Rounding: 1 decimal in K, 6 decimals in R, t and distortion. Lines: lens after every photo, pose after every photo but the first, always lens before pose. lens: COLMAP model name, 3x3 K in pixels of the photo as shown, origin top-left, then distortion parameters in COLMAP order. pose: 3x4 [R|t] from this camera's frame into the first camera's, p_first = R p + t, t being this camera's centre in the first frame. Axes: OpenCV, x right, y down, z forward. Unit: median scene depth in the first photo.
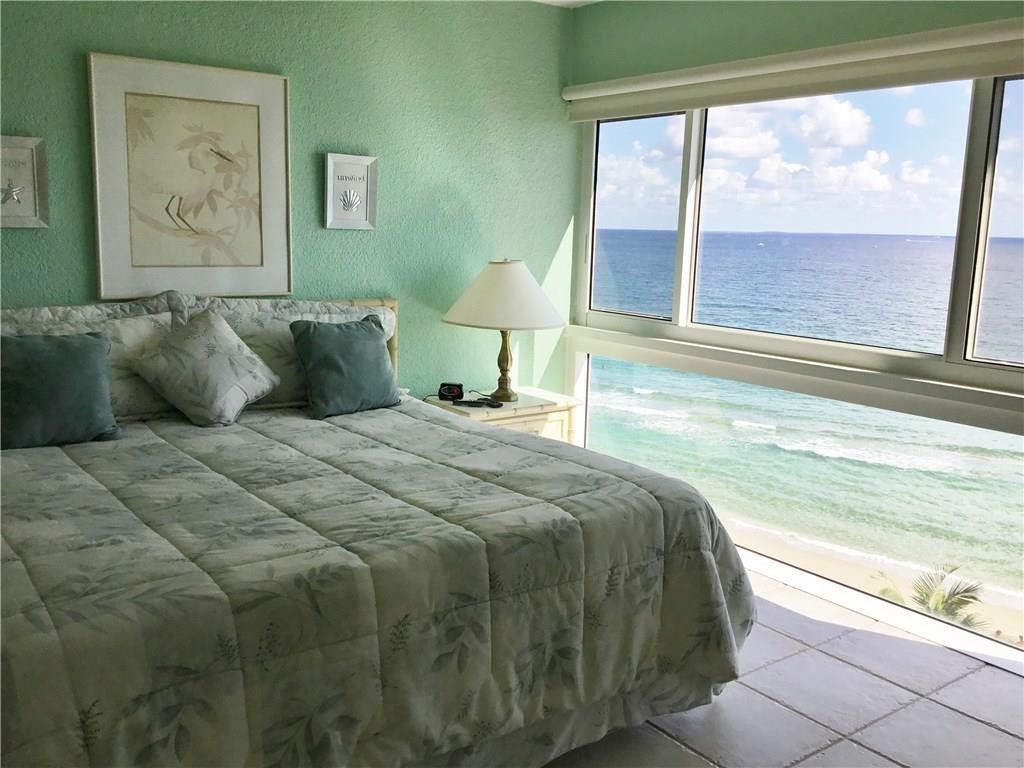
lens RADIAL K [[919.4, 0, 515.6], [0, 919.4, 378.4], [0, 0, 1]] dist [0.142418, -0.286879]
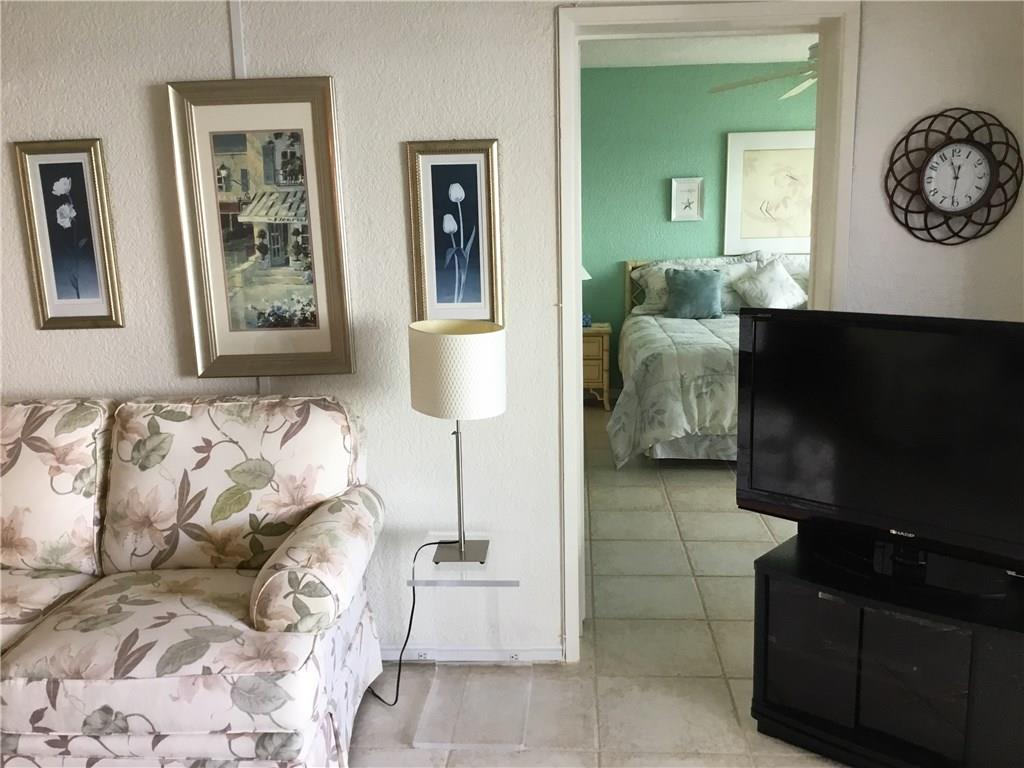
lens RADIAL K [[919.4, 0, 515.6], [0, 919.4, 378.4], [0, 0, 1]] dist [0.142418, -0.286879]
pose [[0.758754, 0.075017, -0.647043, 0.556198], [-0.068948, 0.997015, 0.034741, 0.149198], [0.647718, 0.018252, 0.761662, -0.852321]]
